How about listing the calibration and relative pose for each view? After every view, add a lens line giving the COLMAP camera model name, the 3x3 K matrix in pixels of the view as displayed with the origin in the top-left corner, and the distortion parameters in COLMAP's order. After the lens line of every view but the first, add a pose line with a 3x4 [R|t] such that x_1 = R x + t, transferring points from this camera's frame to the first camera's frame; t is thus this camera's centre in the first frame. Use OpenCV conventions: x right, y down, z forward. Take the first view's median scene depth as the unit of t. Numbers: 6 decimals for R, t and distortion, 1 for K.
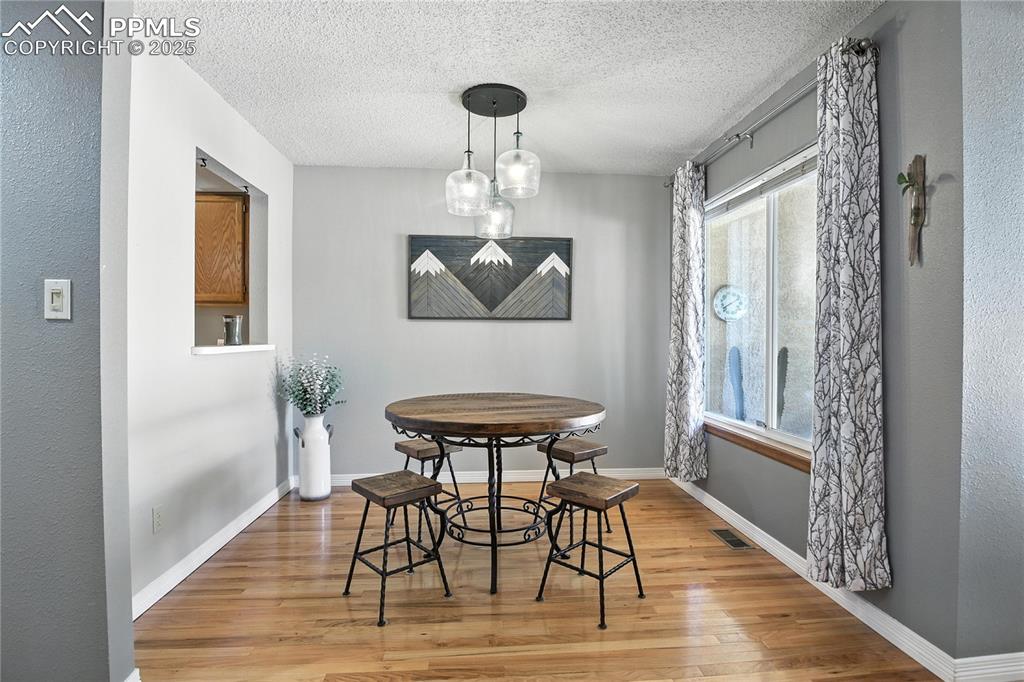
lens RADIAL K [[516.3, 0, 512.0], [0, 516.3, 341.0], [0, 0, 1]] dist [-0.029542, -0.001027]
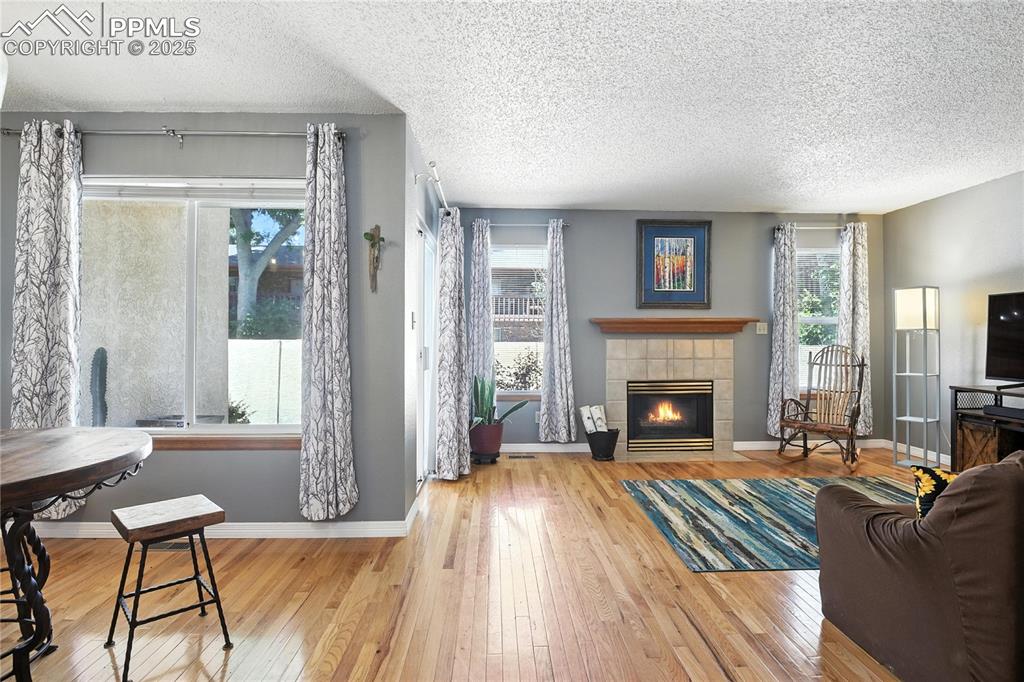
lens RADIAL K [[515.5, 0, 520.6], [0, 515.5, 332.8], [0, 0, 1]] dist [-0.033163, -0.000234]
pose [[0.018066, 0.003367, 0.999831, -0.744182], [0.005265, 0.999980, -0.003463, -0.011479], [-0.999823, 0.005326, 0.018048, 0.452271]]
